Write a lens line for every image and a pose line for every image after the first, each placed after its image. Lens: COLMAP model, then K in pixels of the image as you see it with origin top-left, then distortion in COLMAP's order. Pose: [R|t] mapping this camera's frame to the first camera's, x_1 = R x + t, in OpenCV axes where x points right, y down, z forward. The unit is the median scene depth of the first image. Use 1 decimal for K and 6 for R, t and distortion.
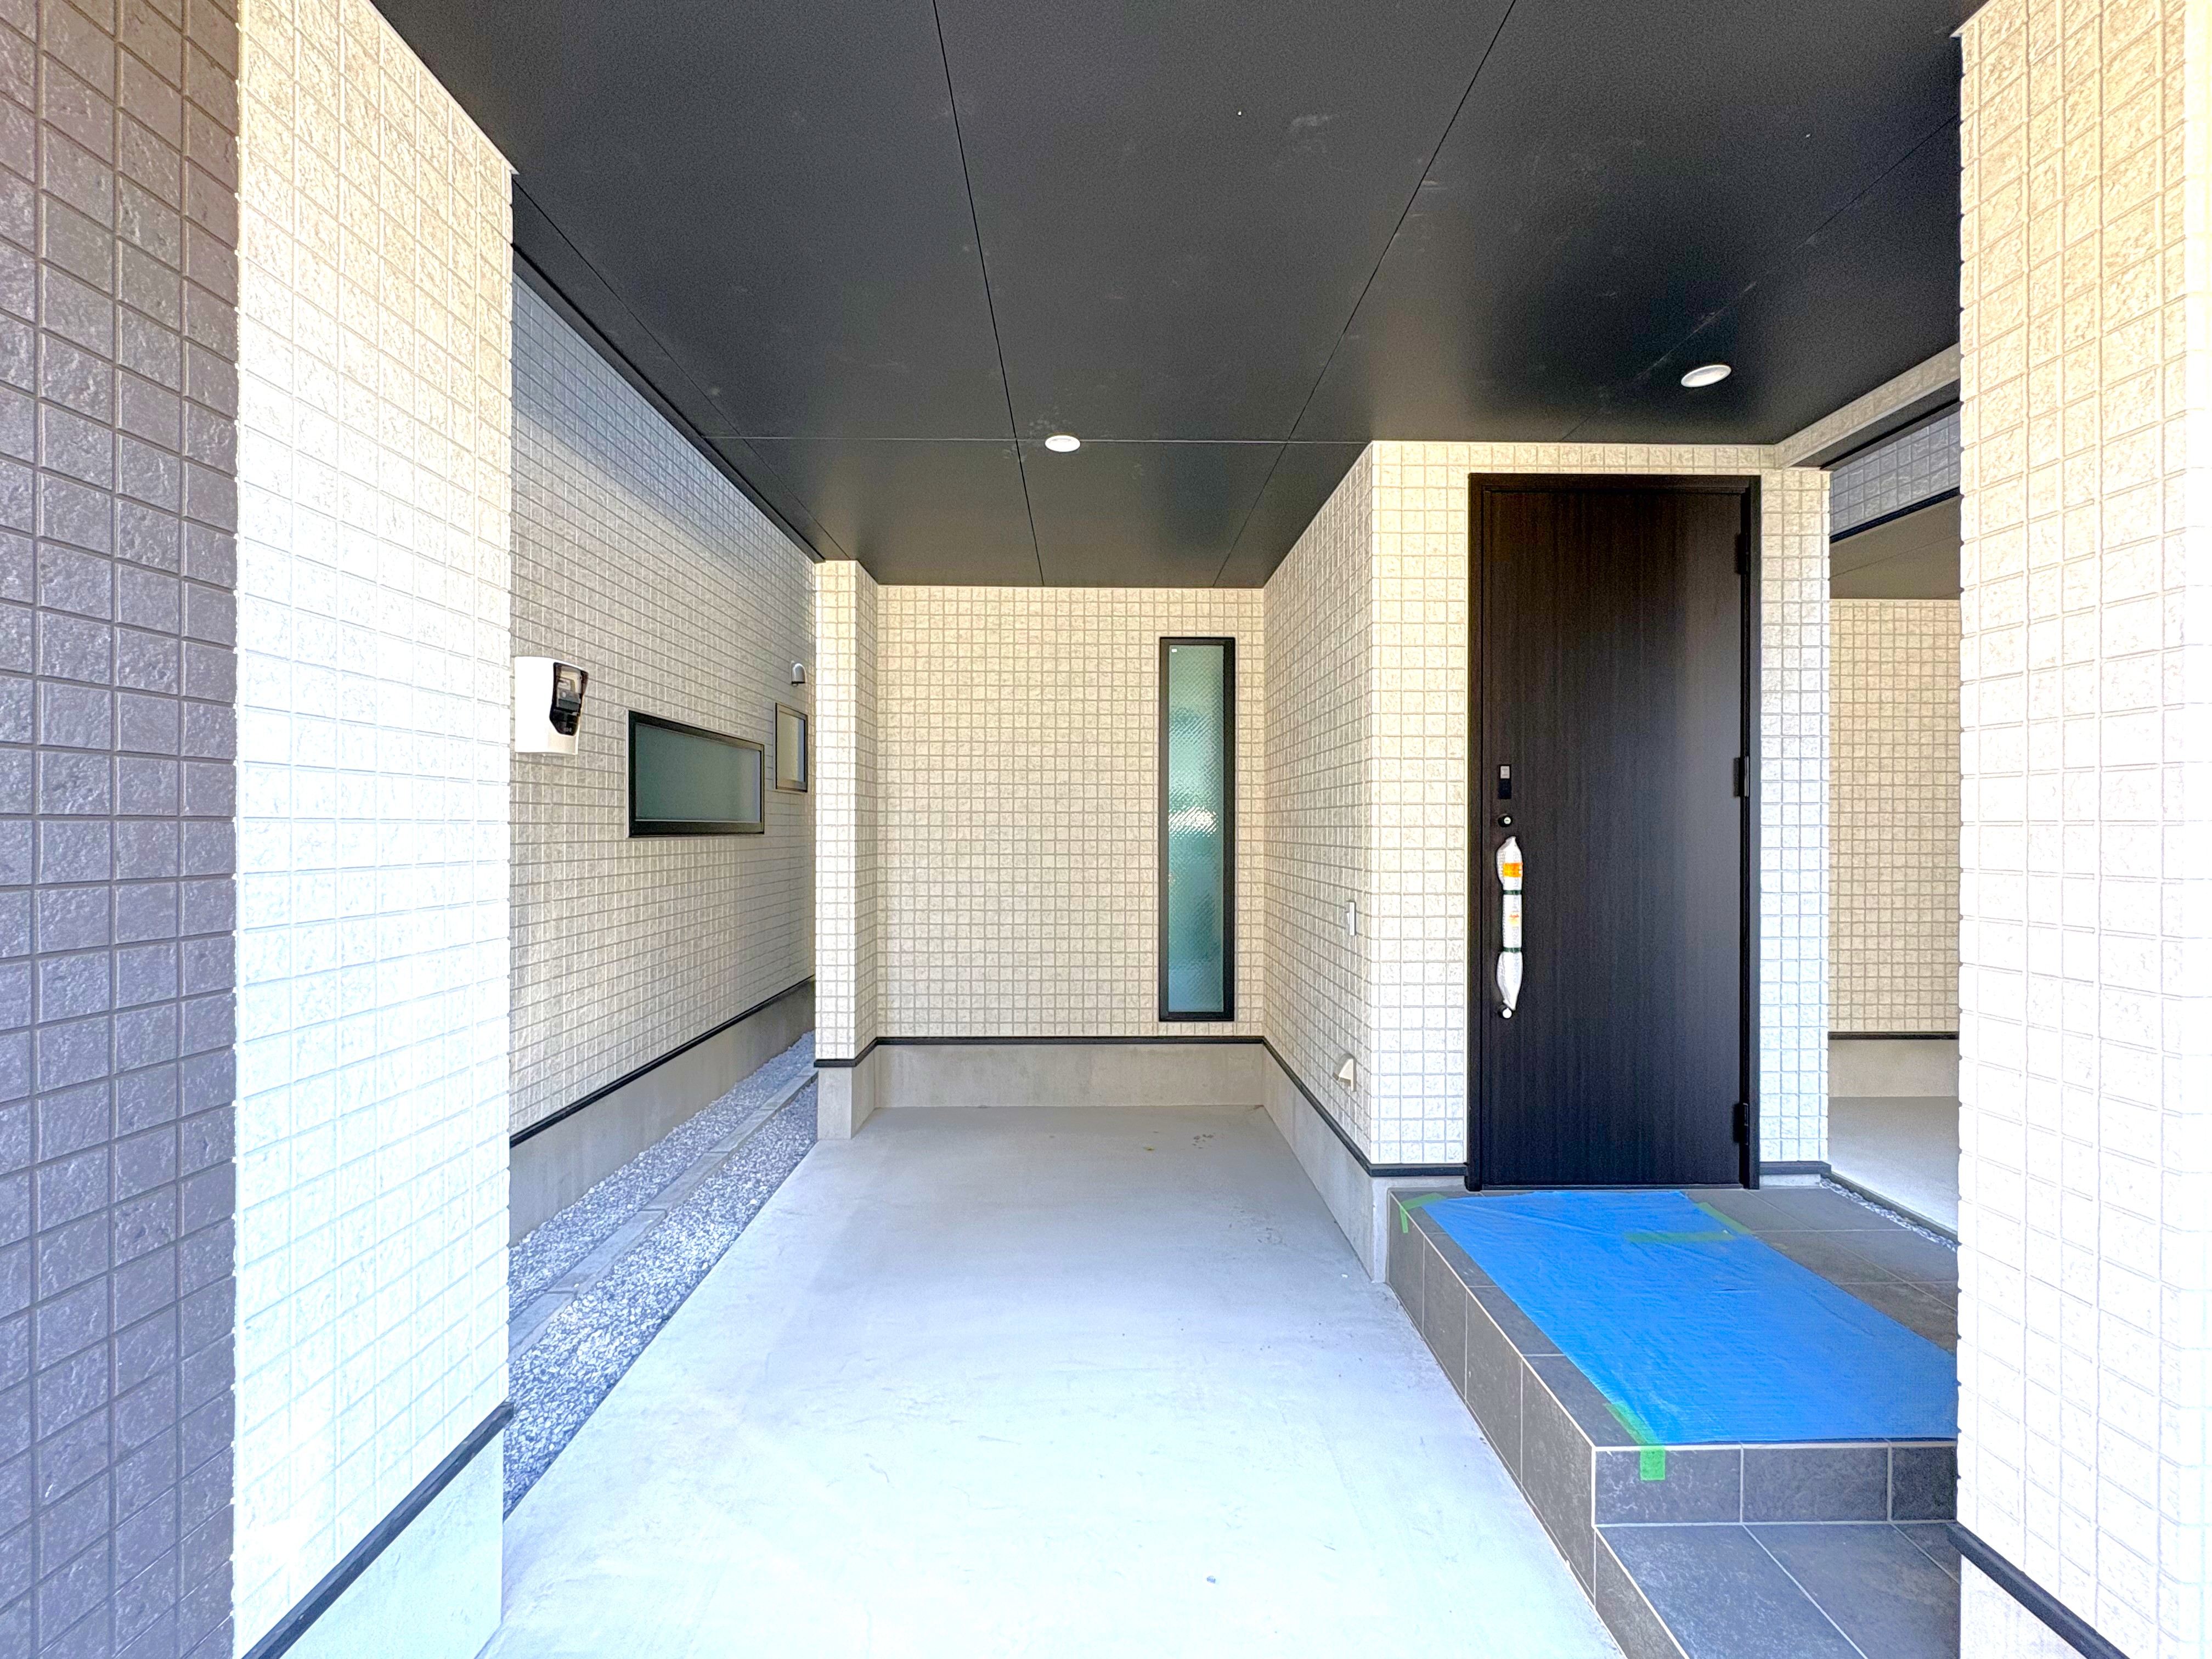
lens RADIAL K [[884.9, 0, 1102.3], [0, 884.9, 827.6], [0, 0, 1]] dist [0.013418, -0.000528]
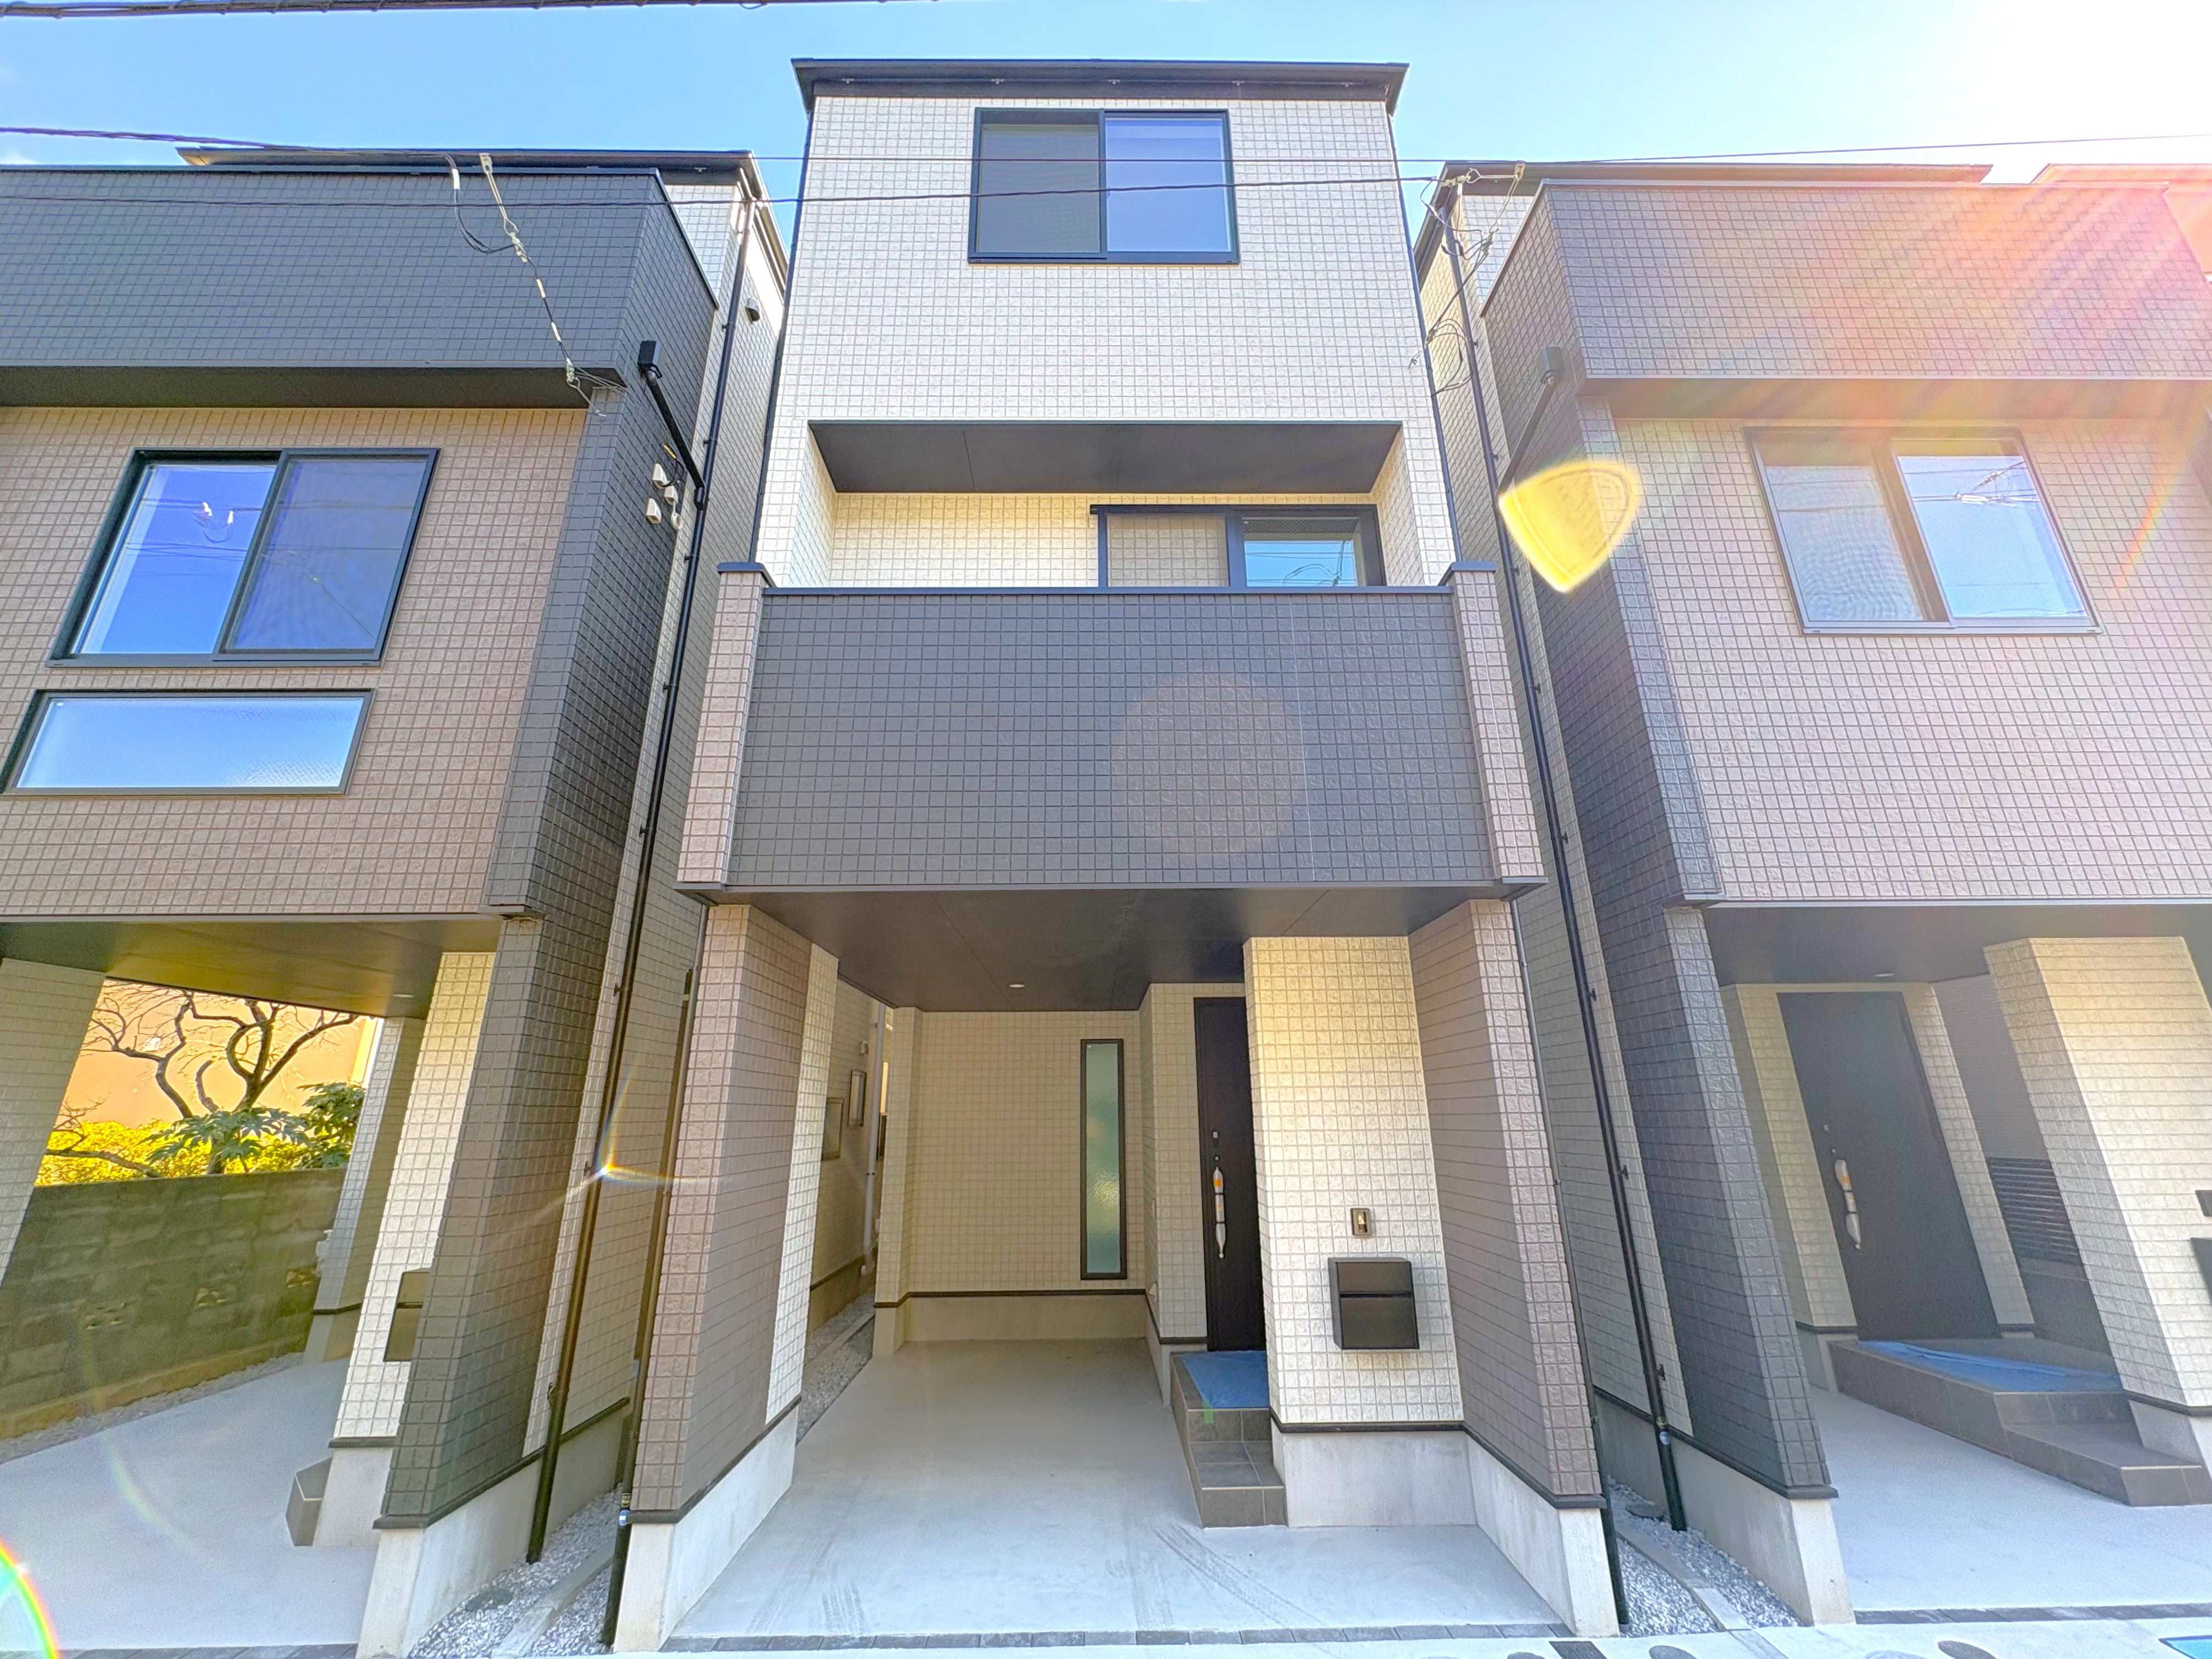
lens RADIAL K [[885.0, 0, 1096.2], [0, 885.0, 831.3], [0, 0, 1]] dist [0.013418, -0.000528]
pose [[0.999913, -0.011939, -0.005695, 0.167420], [0.009597, 0.951073, -0.308816, -0.094725], [0.009104, 0.308734, 0.951105, -1.230890]]
